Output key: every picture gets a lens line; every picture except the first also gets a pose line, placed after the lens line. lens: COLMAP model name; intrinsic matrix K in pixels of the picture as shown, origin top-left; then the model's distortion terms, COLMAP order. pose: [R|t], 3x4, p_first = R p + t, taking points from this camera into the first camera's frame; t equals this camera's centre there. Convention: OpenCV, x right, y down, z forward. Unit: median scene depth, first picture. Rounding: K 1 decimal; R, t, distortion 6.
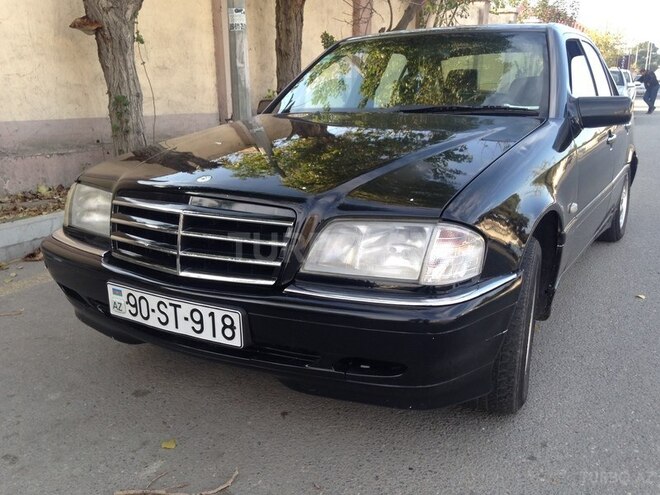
lens RADIAL K [[624.1, 0, 330.0], [0, 624.1, 247.5], [0, 0, 1]] dist [0.177742, -0.282634]
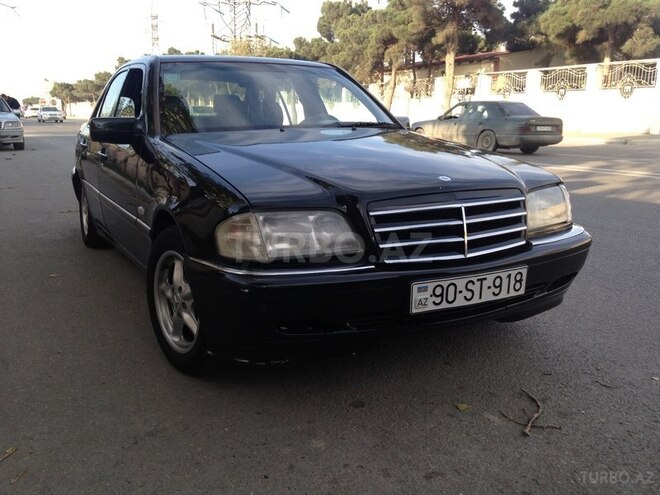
lens RADIAL K [[624.1, 0, 330.0], [0, 624.1, 247.5], [0, 0, 1]] dist [0.177742, -0.282634]
pose [[0.491309, -0.177641, 0.852678, -1.397270], [0.213856, 0.973615, 0.079614, -0.125819], [-0.844323, 0.143236, 0.516335, 0.605033]]
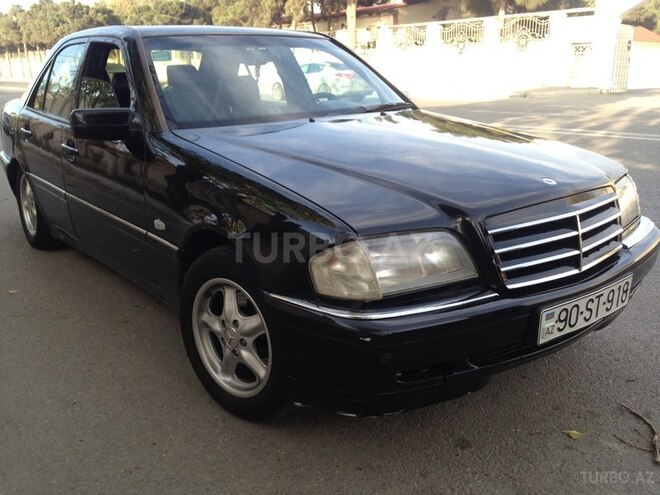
lens RADIAL K [[624.1, 0, 330.0], [0, 624.1, 247.5], [0, 0, 1]] dist [0.177742, -0.282634]
pose [[0.336915, -0.261966, 0.904357, -1.350765], [0.245124, 0.951796, 0.184387, -0.297789], [-0.909067, 0.159557, 0.384889, 0.974904]]
